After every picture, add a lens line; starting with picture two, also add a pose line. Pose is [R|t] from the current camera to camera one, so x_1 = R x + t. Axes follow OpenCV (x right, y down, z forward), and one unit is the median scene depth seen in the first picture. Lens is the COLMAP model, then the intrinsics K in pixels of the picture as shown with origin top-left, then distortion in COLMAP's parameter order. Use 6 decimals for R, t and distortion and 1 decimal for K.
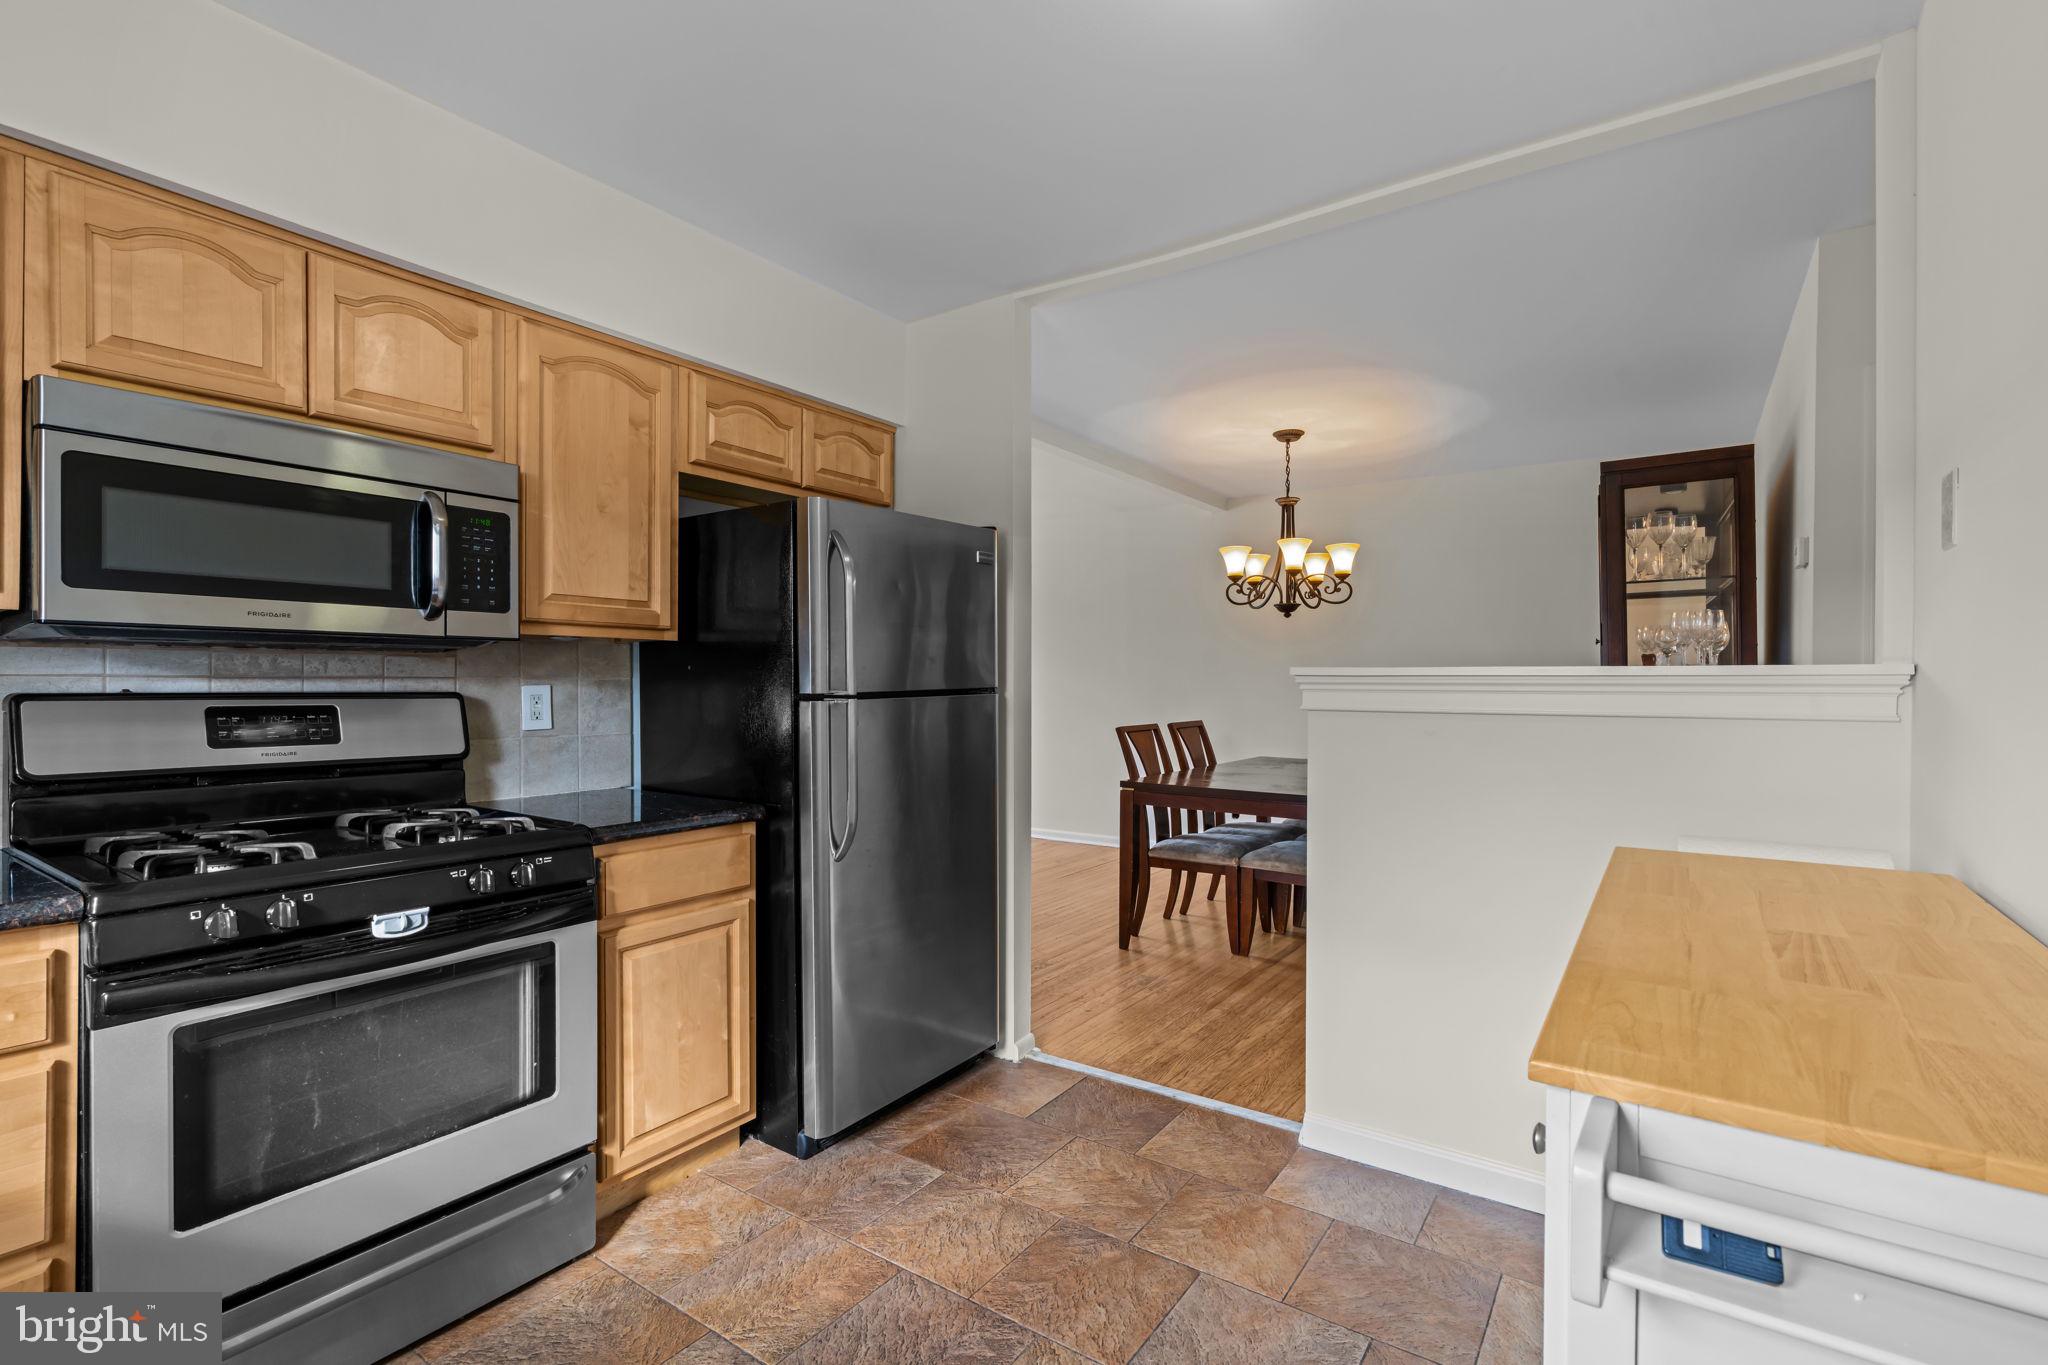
lens RADIAL K [[943.2, 0, 1022.5], [0, 943.2, 687.2], [0, 0, 1]] dist [-0.002284, 0.000677]
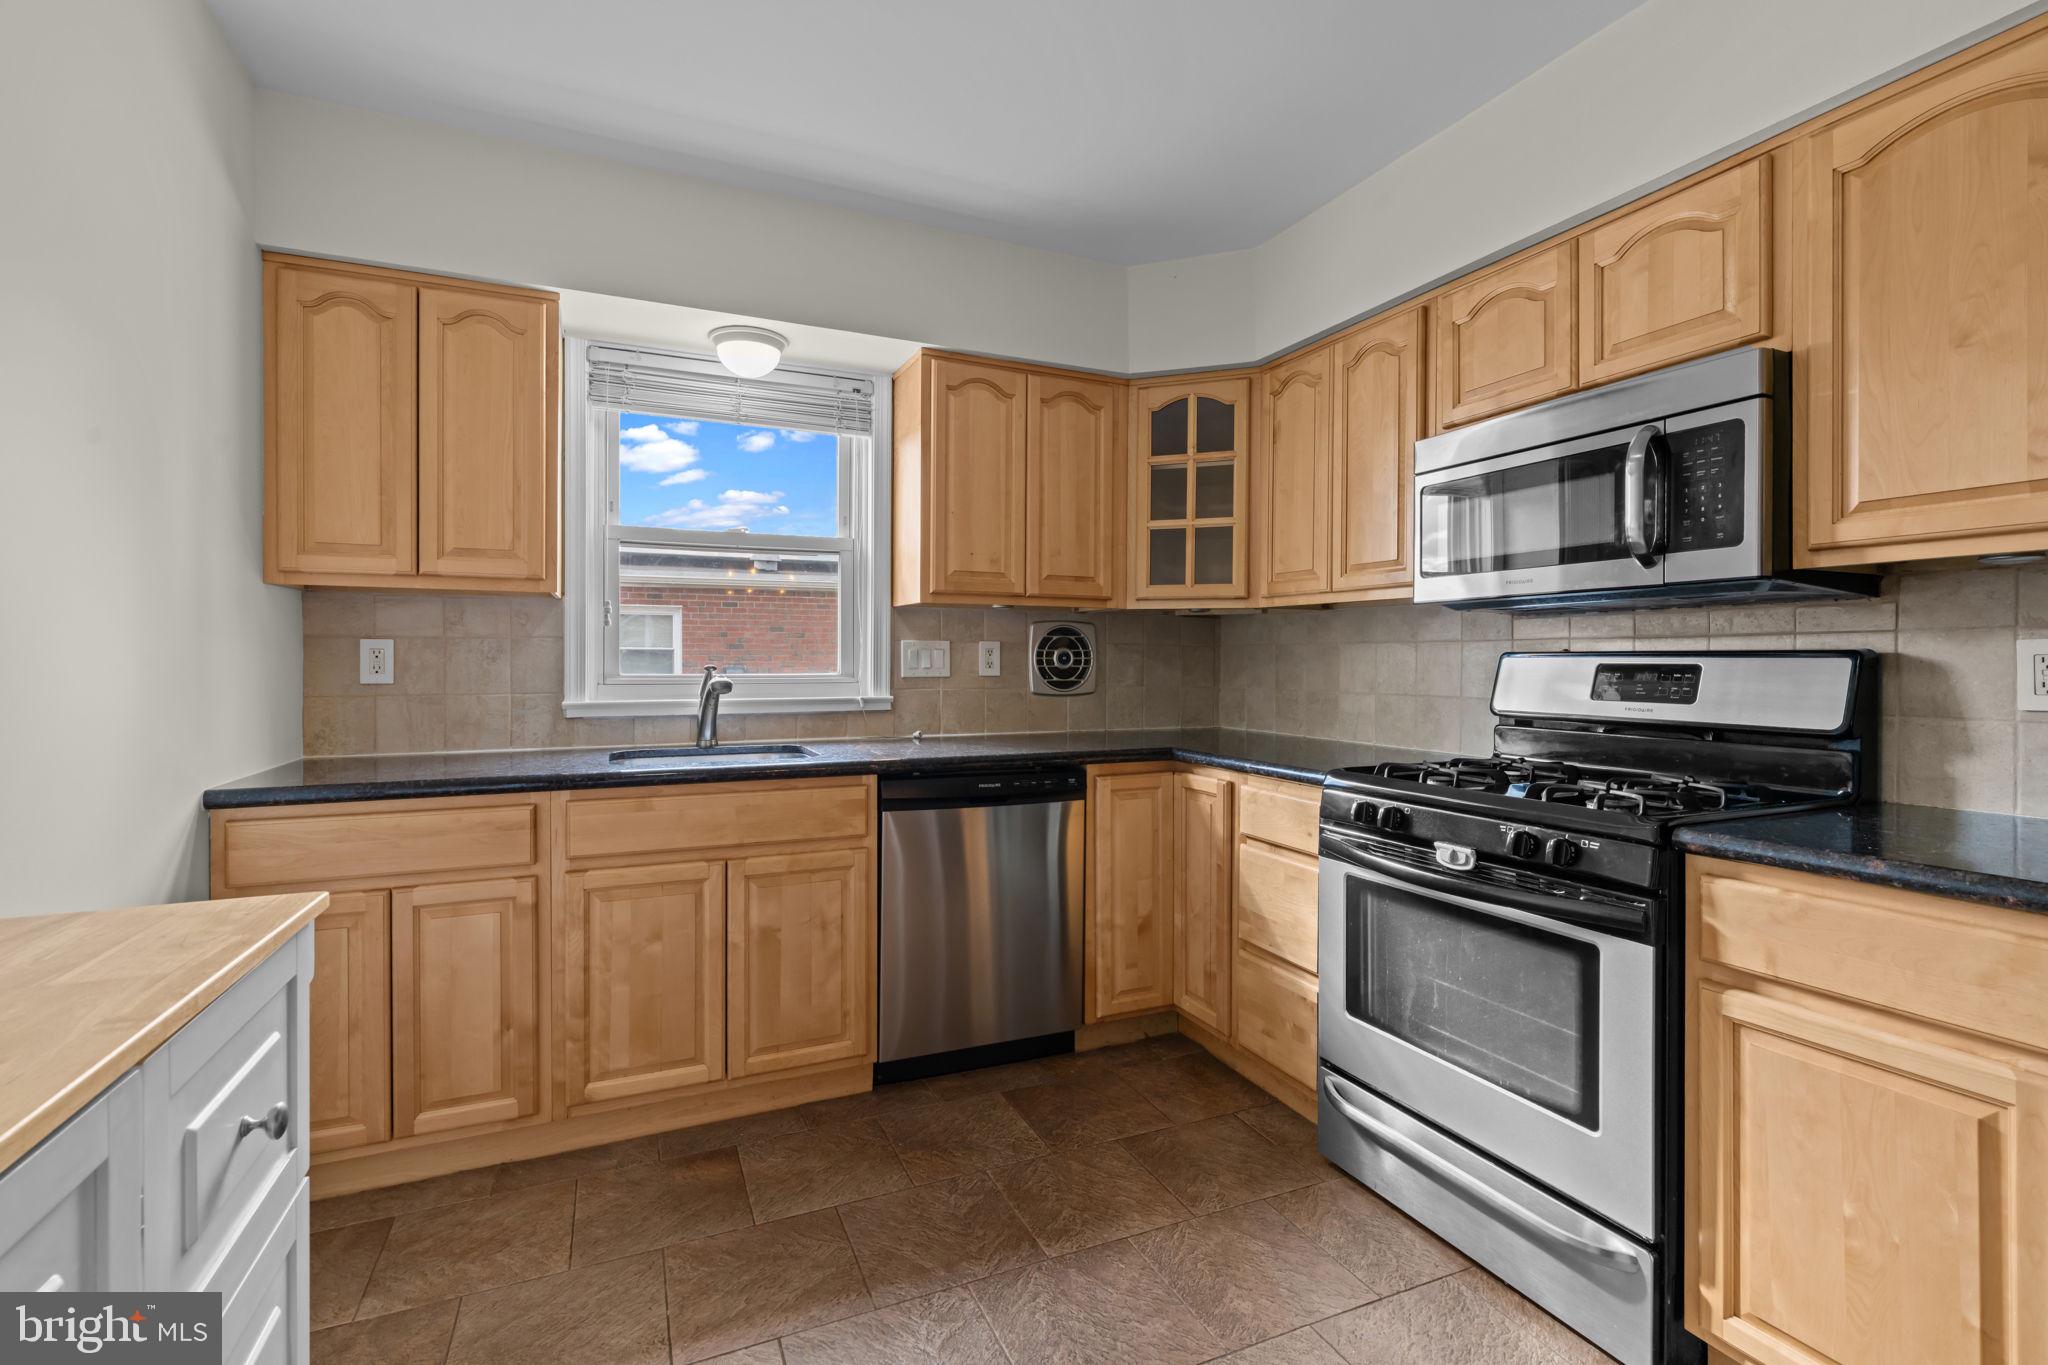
lens RADIAL K [[943.2, 0, 1019.1], [0, 943.2, 661.9], [0, 0, 1]] dist [-0.002284, 0.000677]
pose [[-0.526124, -0.005534, -0.850390, 0.460066], [-0.010545, 0.999944, 0.000016, 0.025394], [0.850343, 0.008976, -0.526153, 0.973065]]
